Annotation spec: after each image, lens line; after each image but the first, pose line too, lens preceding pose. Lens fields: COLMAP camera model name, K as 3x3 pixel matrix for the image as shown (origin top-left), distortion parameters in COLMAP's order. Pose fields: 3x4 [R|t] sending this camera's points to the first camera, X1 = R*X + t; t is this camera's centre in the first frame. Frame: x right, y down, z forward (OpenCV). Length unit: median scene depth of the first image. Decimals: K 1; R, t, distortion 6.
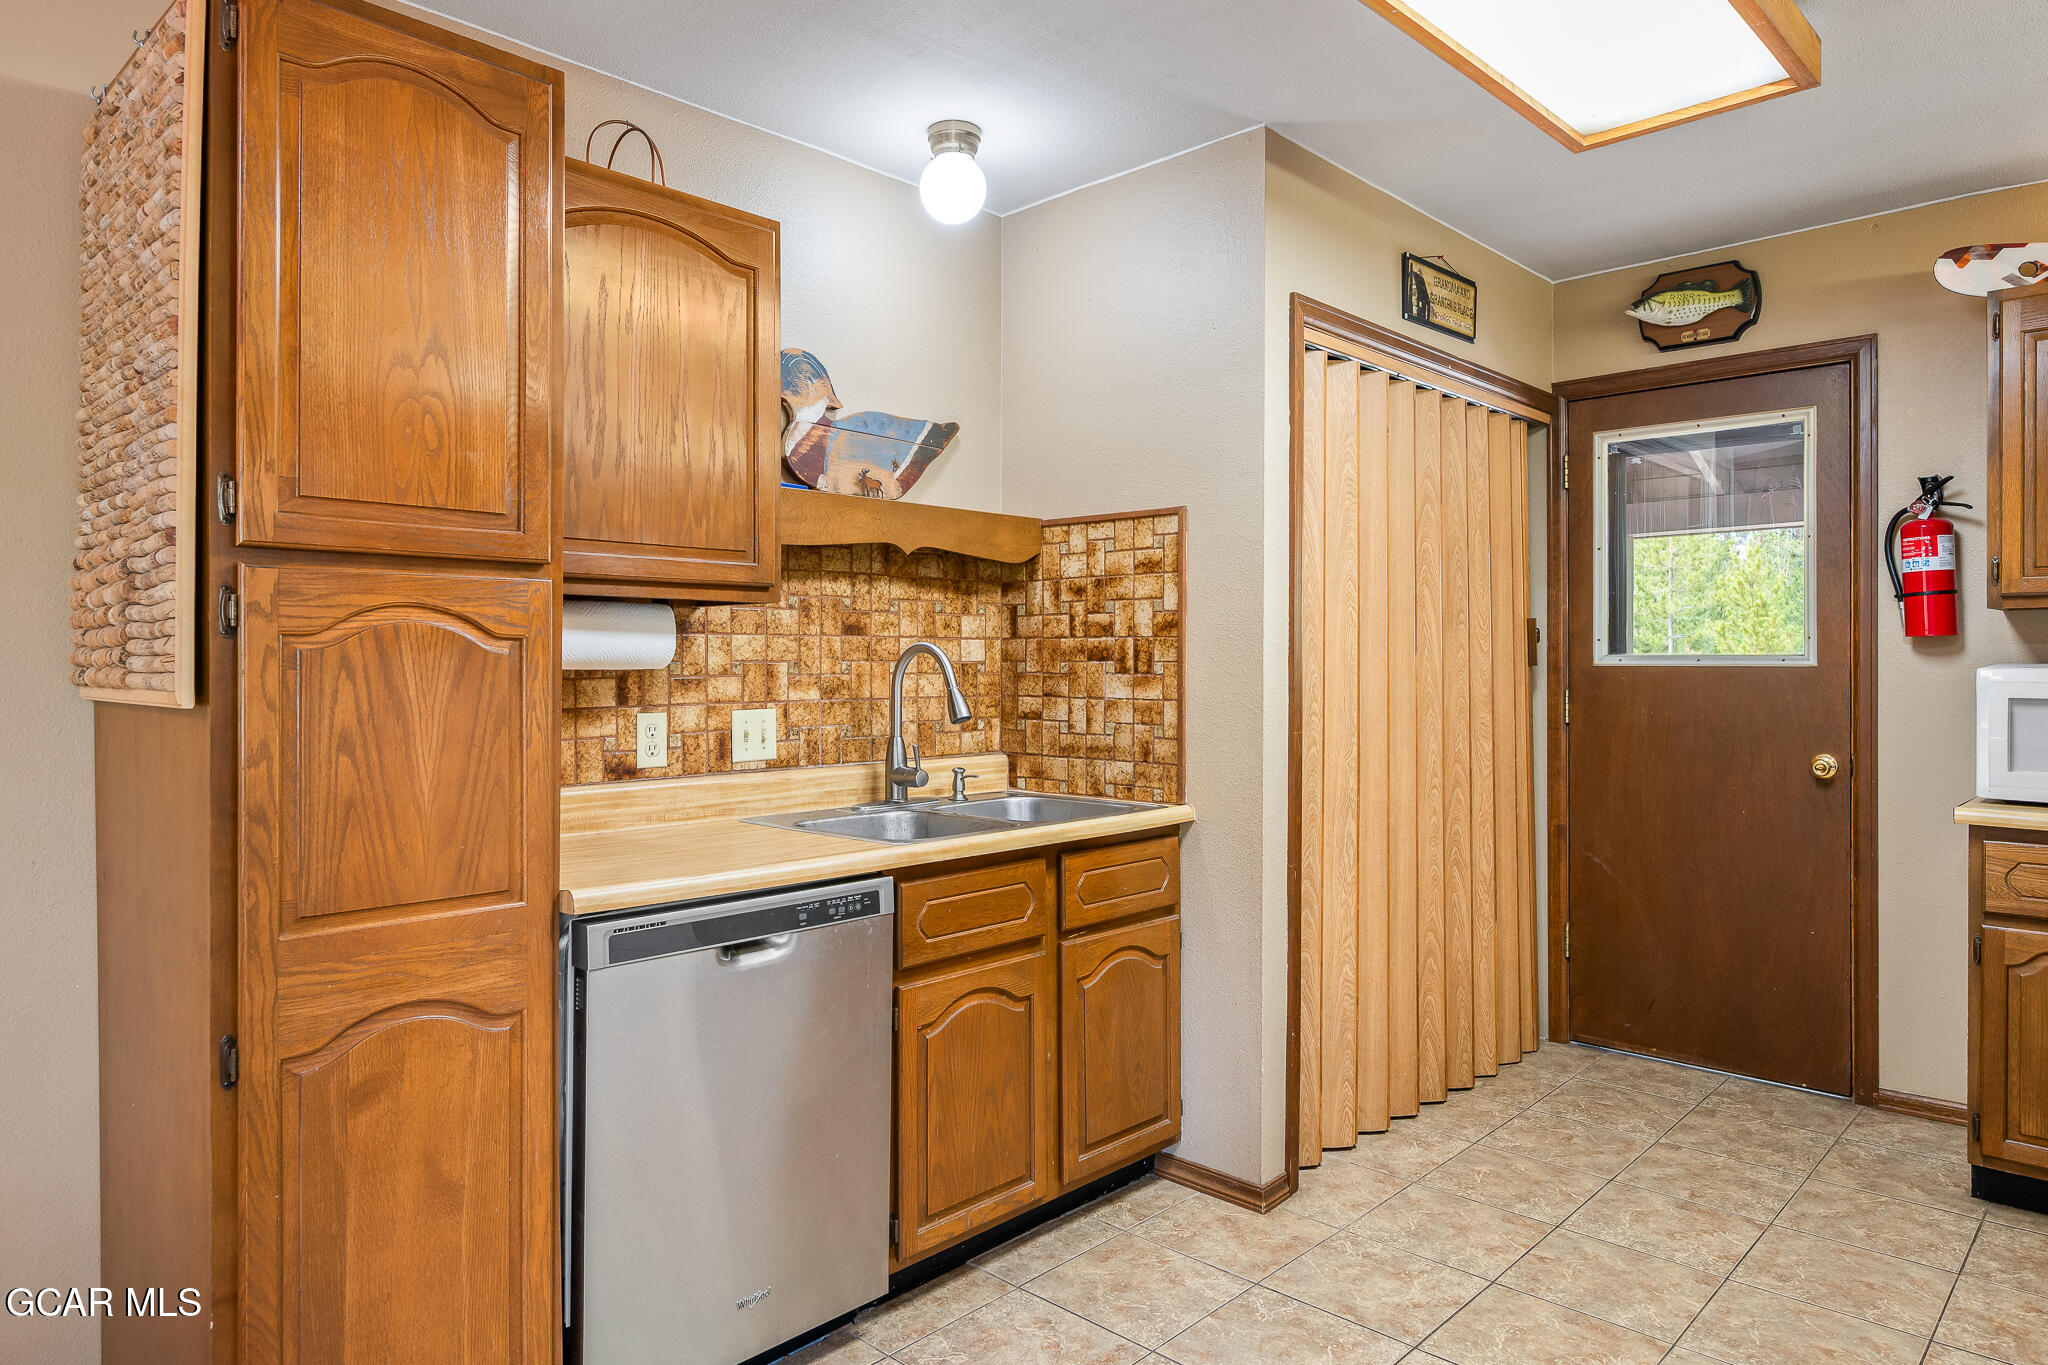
lens RADIAL K [[1248.7, 0, 1017.7], [0, 1248.7, 664.9], [0, 0, 1]] dist [-0.003576, -0.003969]
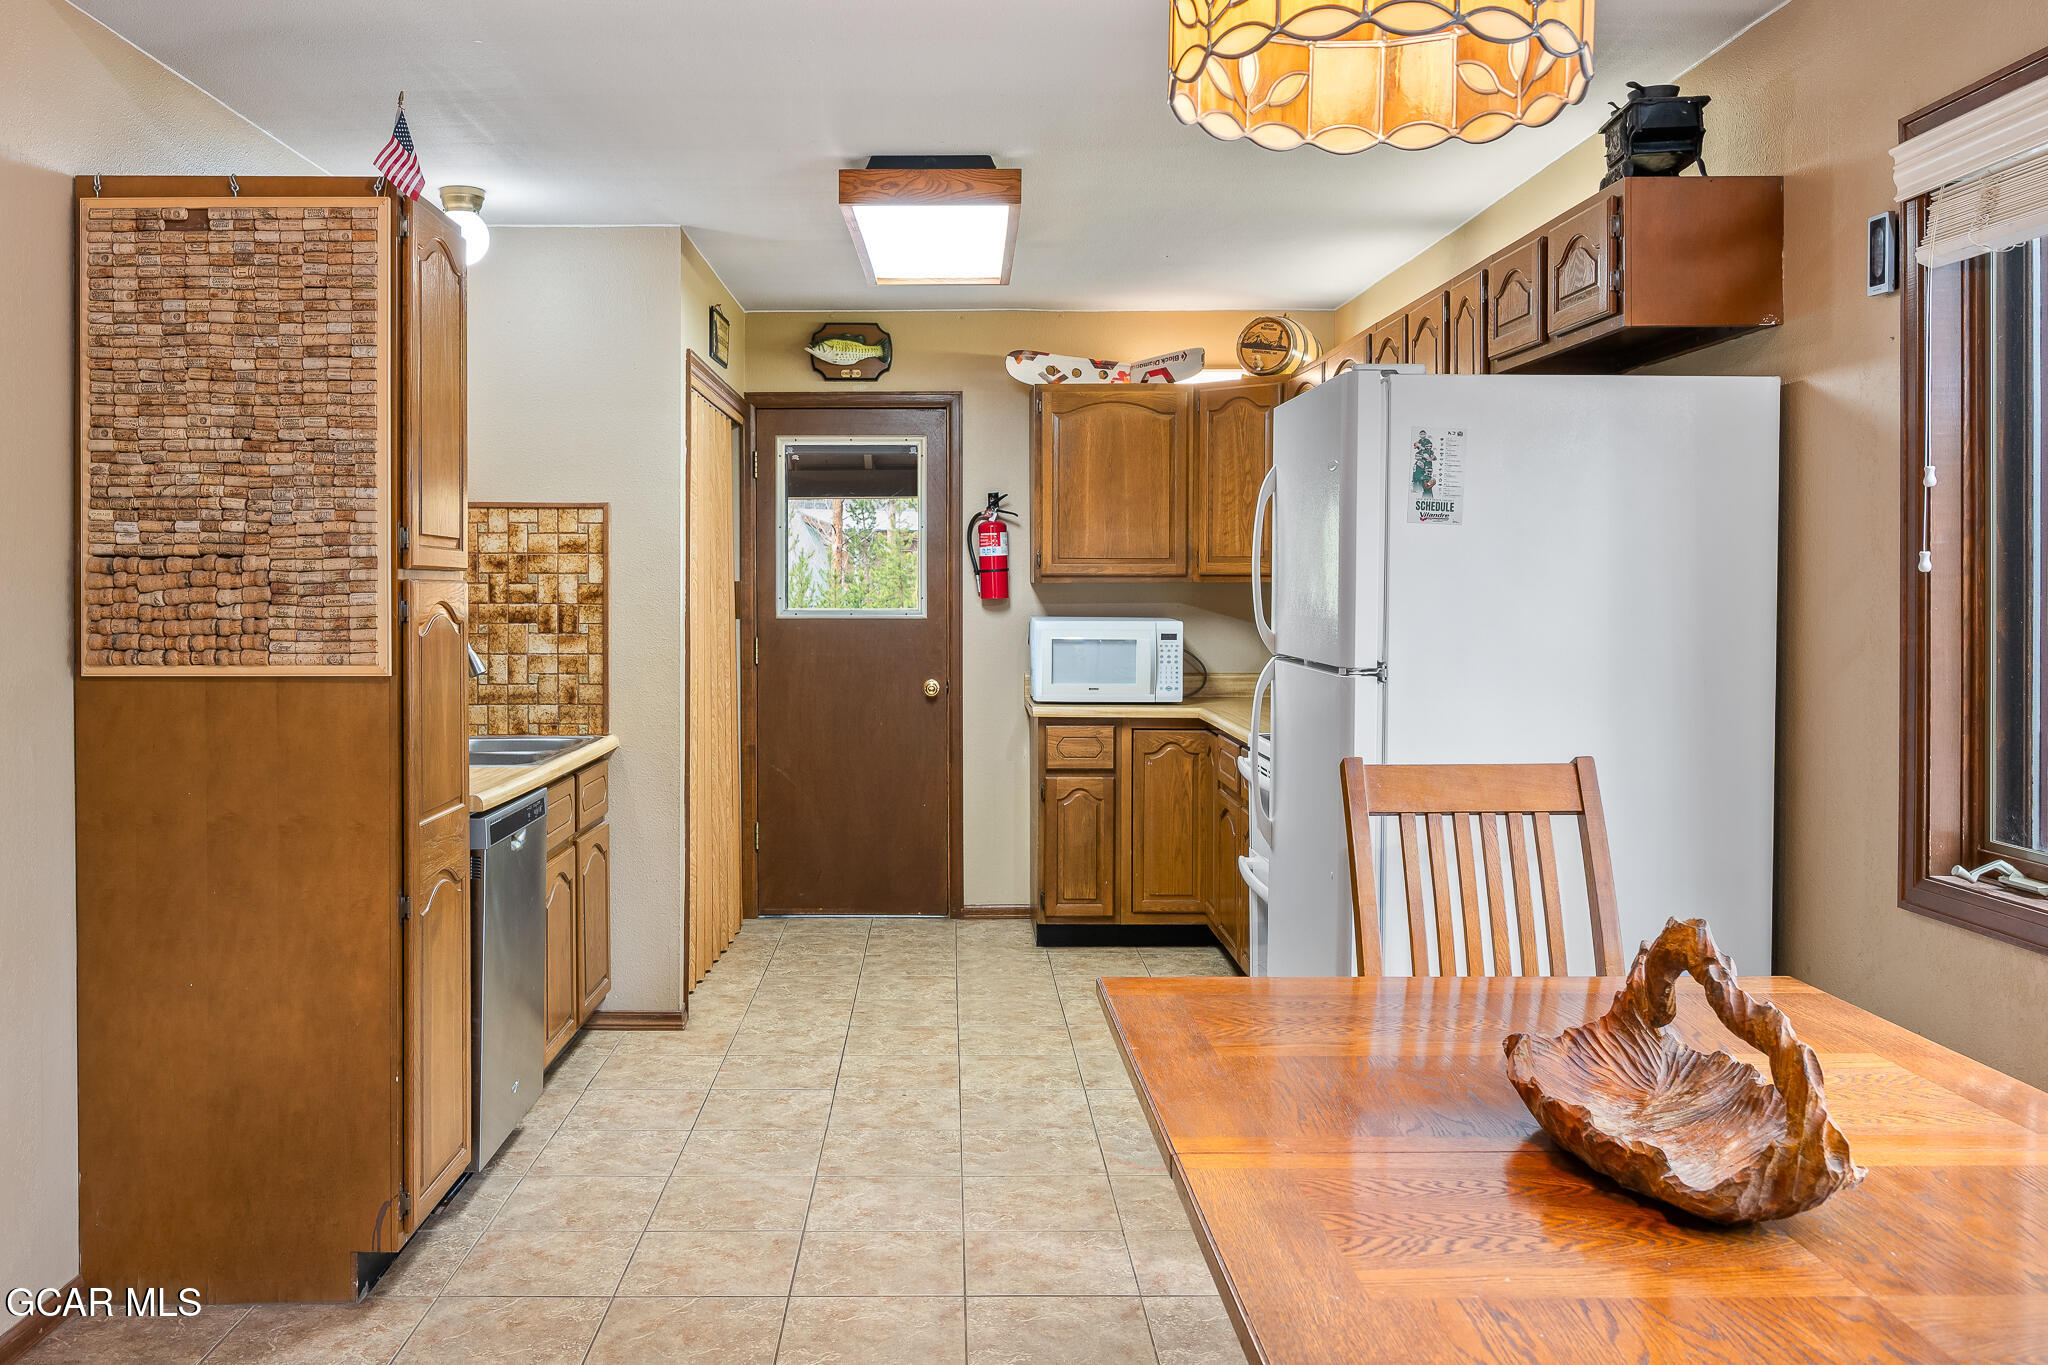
lens RADIAL K [[1726.7, 0, 940.4], [0, 1726.7, 604.3], [0, 0, 1]] dist [-0.009026, 0.021272]
pose [[0.720355, -0.006415, 0.693576, -0.749630], [0.001983, 0.999972, 0.007189, -0.030412], [-0.693603, -0.003804, 0.720348, -0.454006]]
